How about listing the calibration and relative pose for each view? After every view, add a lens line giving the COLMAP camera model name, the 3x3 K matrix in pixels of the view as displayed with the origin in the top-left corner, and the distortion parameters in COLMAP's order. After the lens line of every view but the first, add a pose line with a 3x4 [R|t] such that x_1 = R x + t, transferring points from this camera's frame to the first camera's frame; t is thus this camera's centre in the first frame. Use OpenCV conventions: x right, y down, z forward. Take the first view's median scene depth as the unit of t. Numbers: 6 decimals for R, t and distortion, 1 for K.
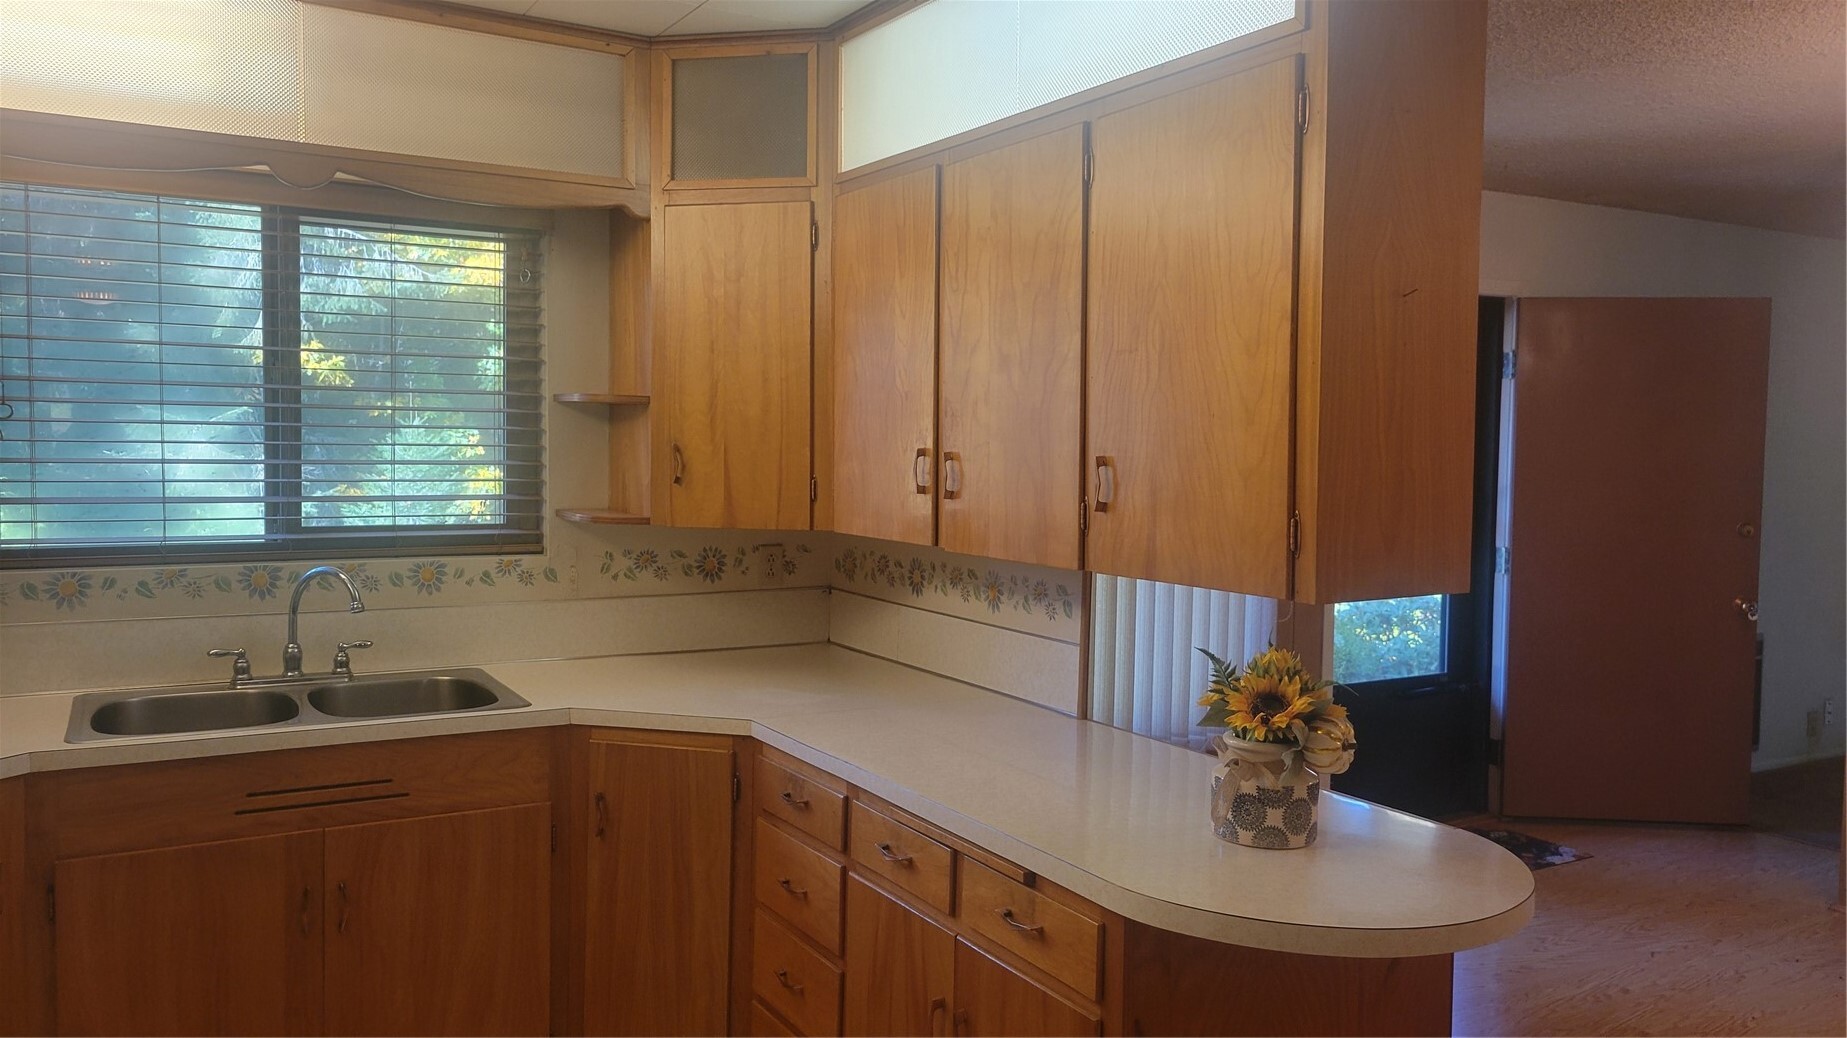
lens RADIAL K [[1425.0, 0, 923.5], [0, 1425.0, 519.0], [0, 0, 1]] dist [0.025520, -0.002354]
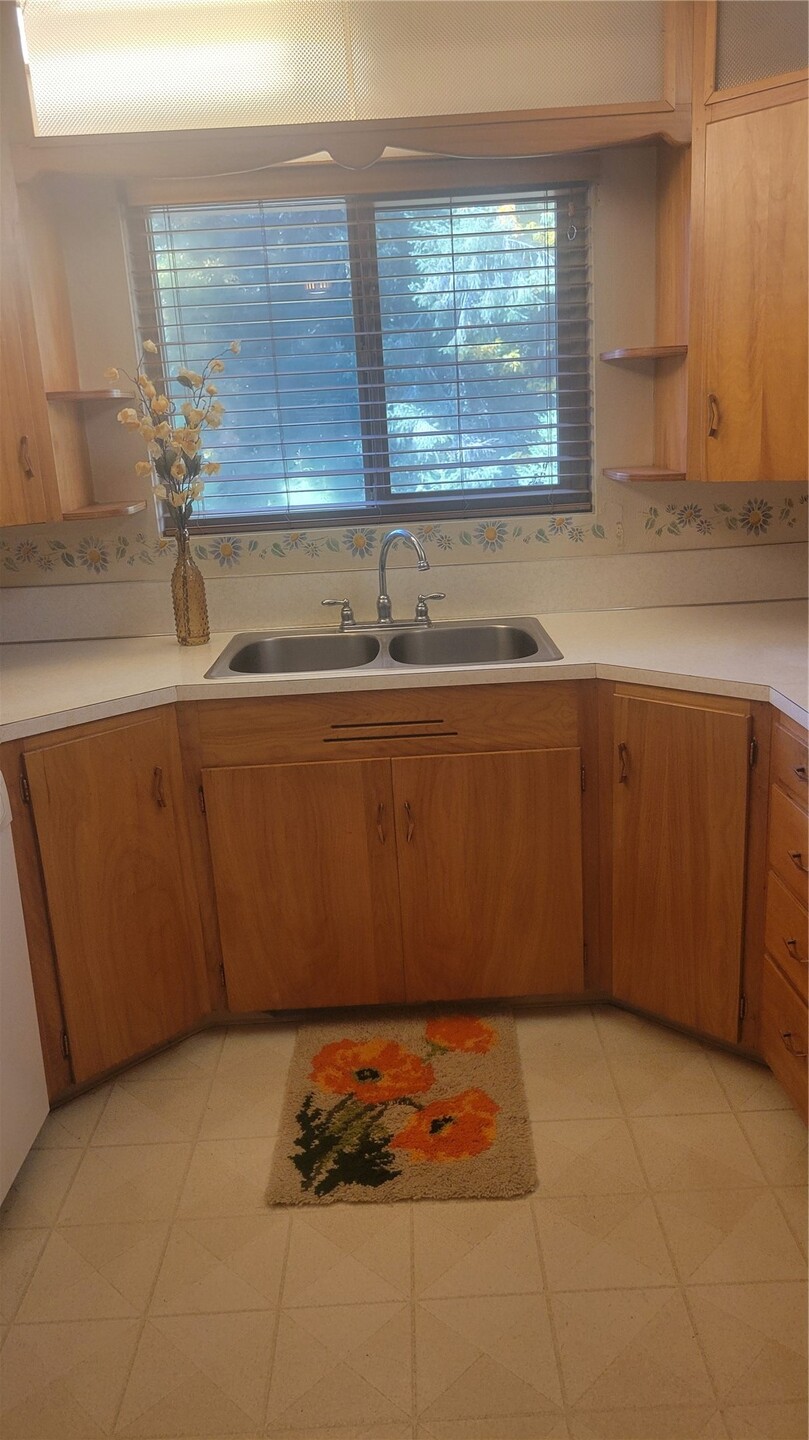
lens RADIAL K [[1096.6, 0, 407.8], [0, 1096.6, 729.4], [0, 0, 1]] dist [0.039598, -0.007203]
pose [[0.877586, 0.069393, -0.474370, 0.017438], [0.041756, 0.974645, 0.219824, -0.003941], [0.477597, -0.212723, 0.852438, 0.212288]]
